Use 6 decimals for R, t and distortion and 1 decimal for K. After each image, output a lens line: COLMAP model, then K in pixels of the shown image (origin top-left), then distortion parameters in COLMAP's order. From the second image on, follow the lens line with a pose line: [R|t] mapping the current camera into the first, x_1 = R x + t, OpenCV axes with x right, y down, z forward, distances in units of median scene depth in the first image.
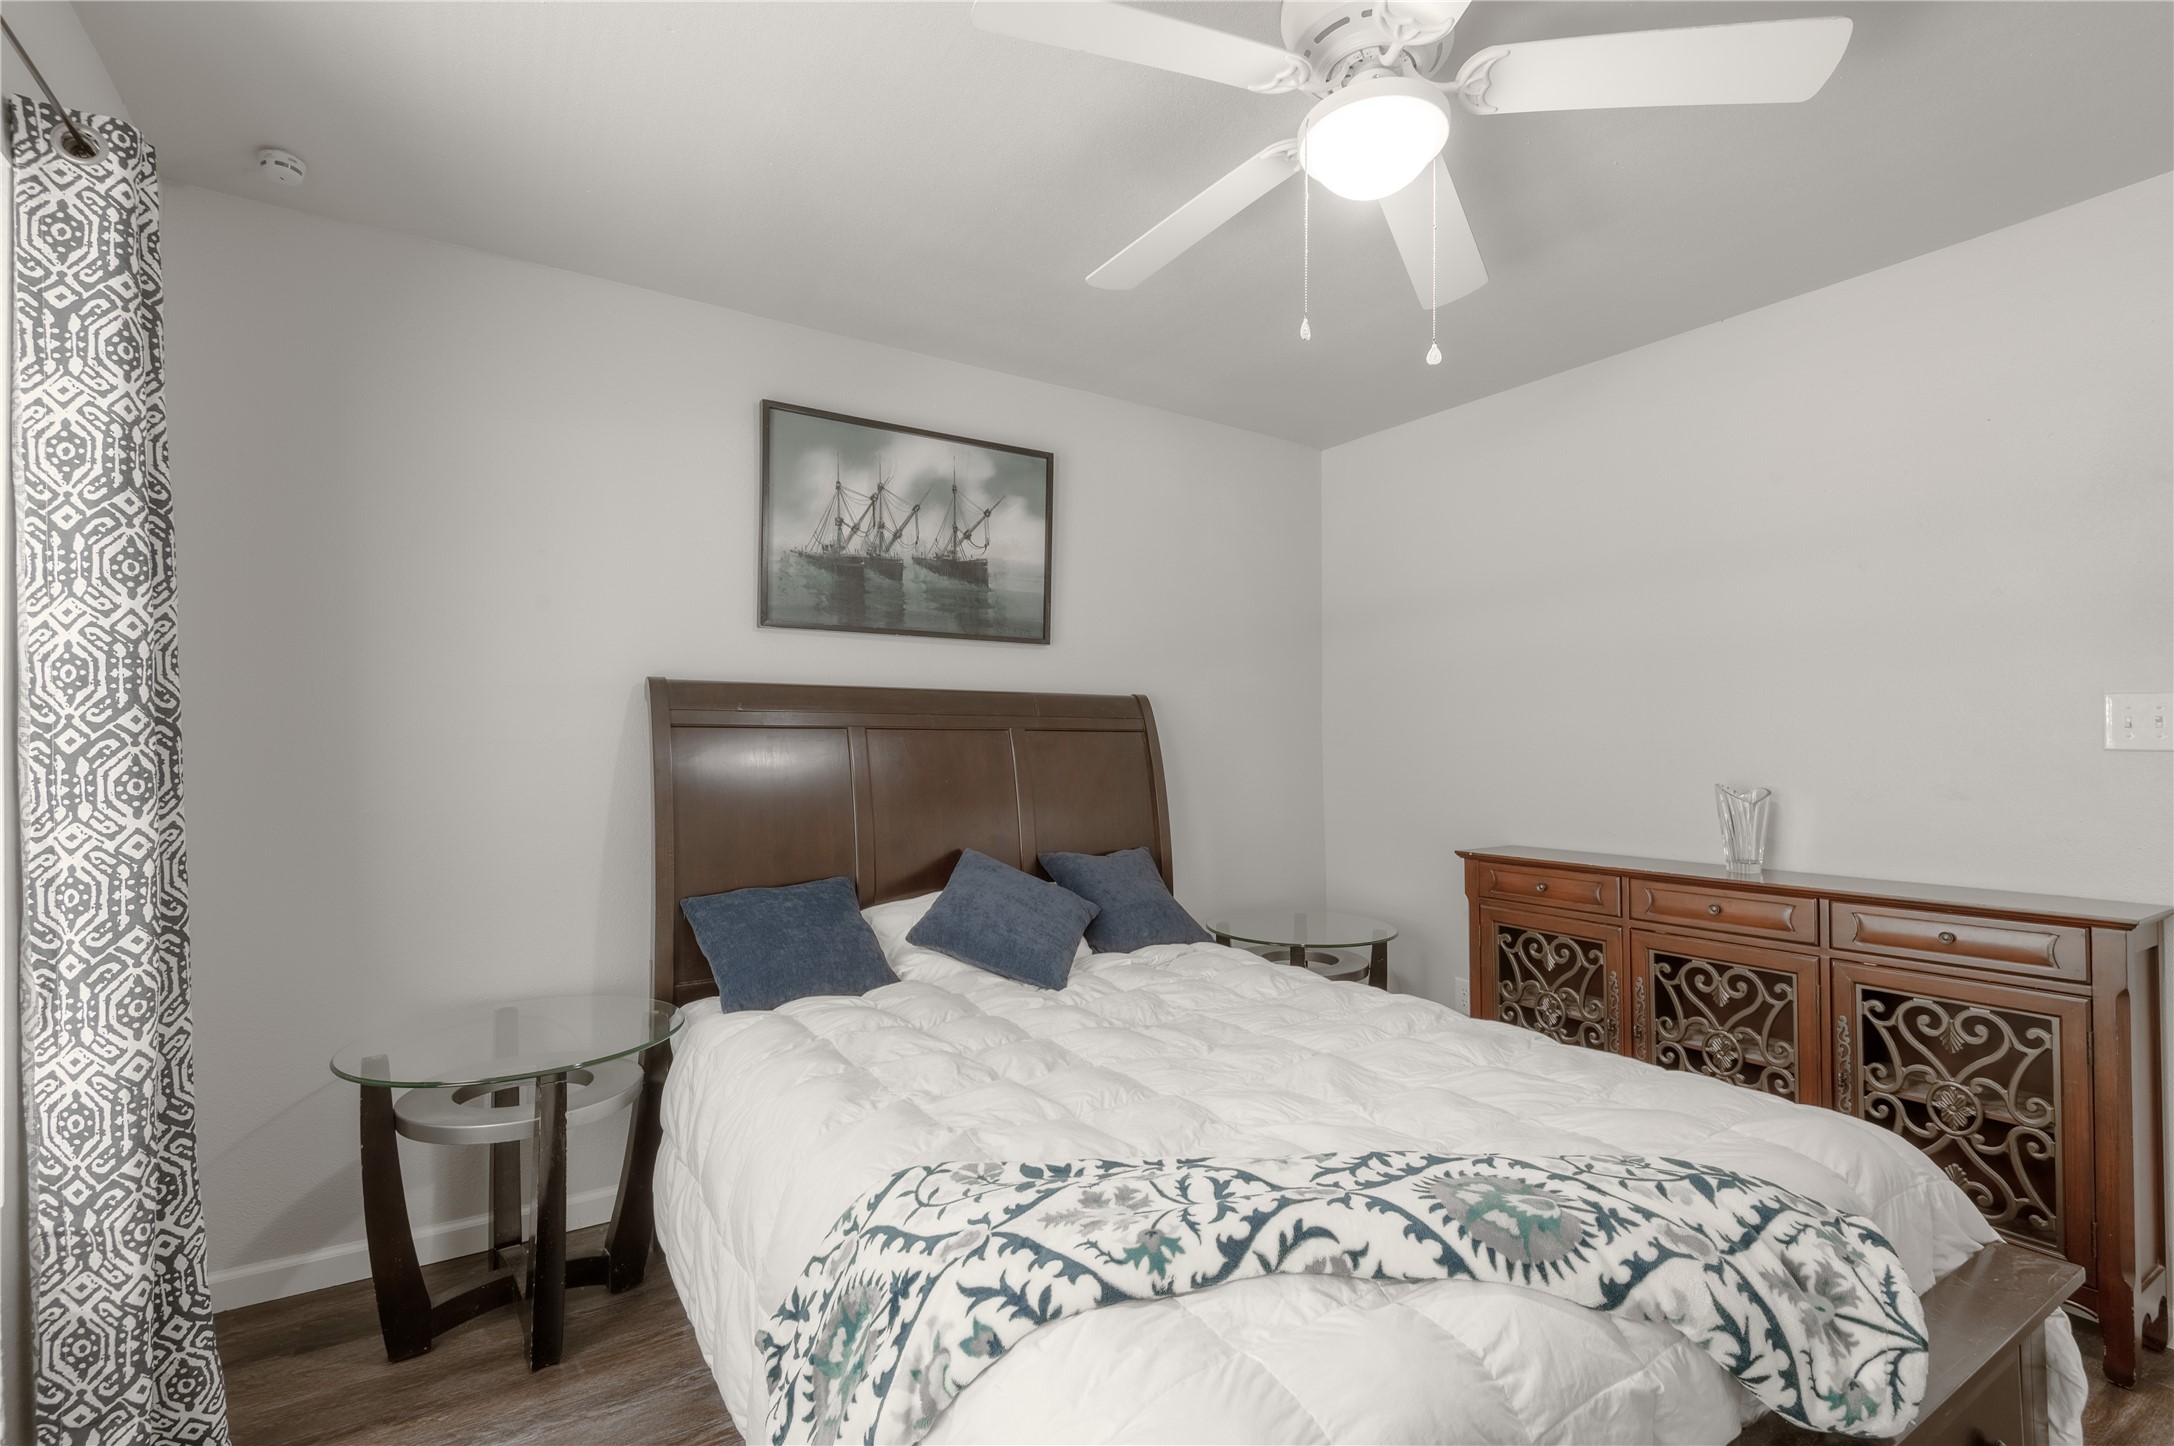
lens RADIAL K [[986.9, 0, 1077.1], [0, 986.9, 733.1], [0, 0, 1]] dist [0.015870, -0.000258]
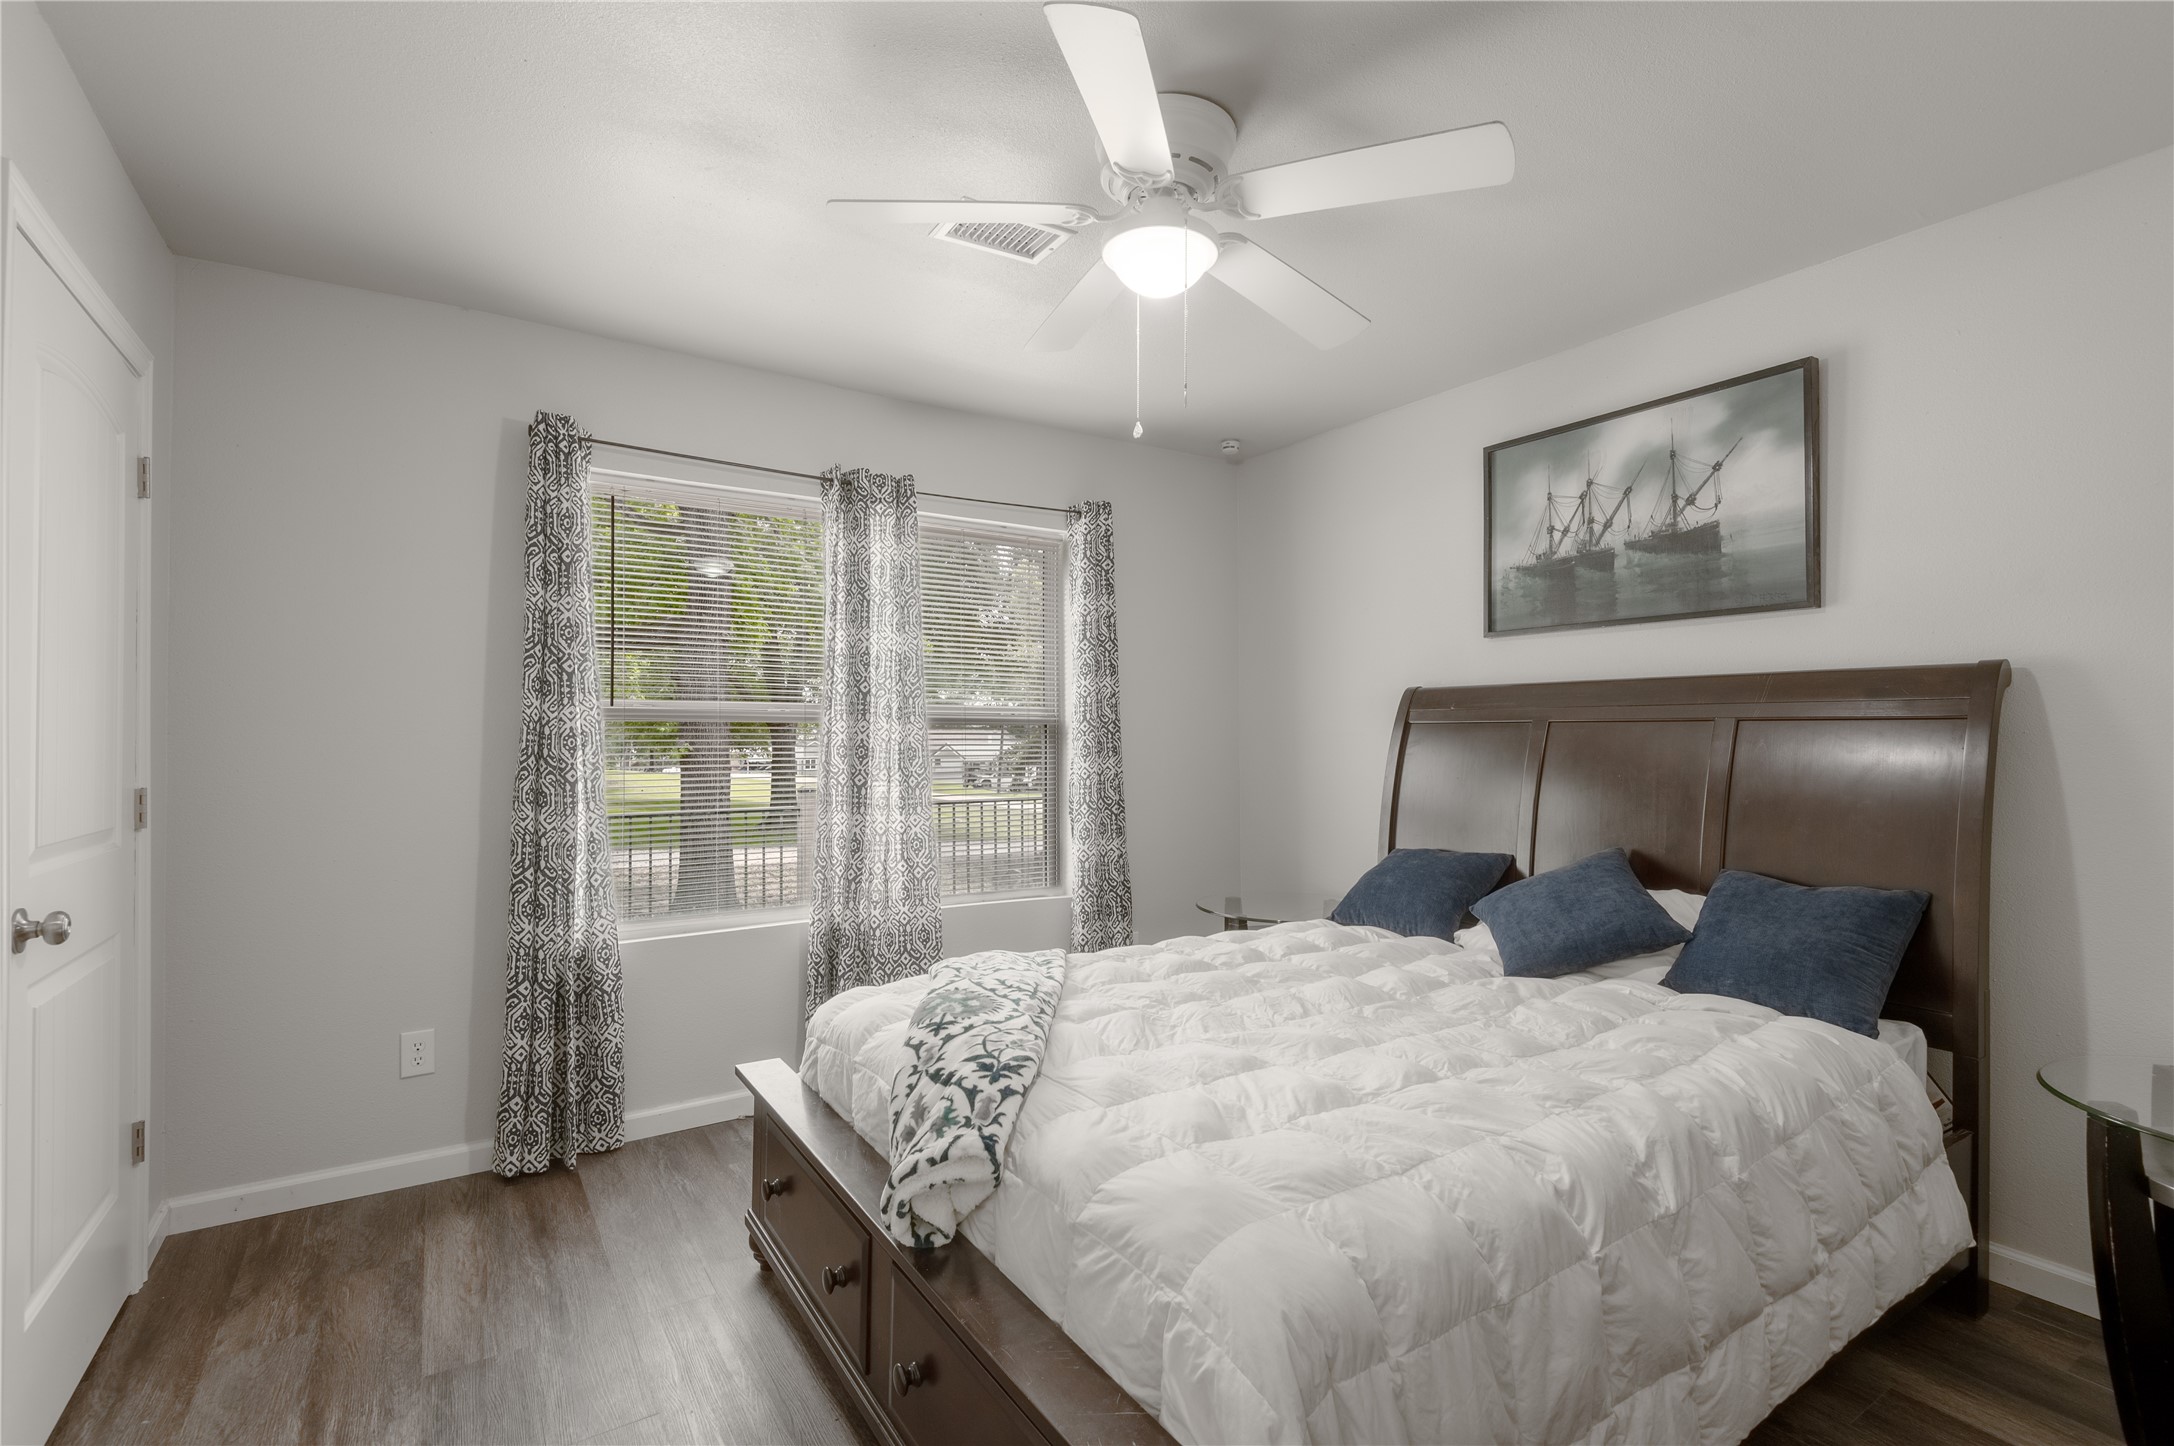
lens RADIAL K [[986.9, 0, 1077.1], [0, 986.9, 733.1], [0, 0, 1]] dist [0.015870, -0.000258]
pose [[0.004389, -0.006591, -0.999969, 0.800965], [0.004445, 0.999969, -0.006571, 0.011736], [0.999980, -0.004416, 0.004418, 0.461285]]
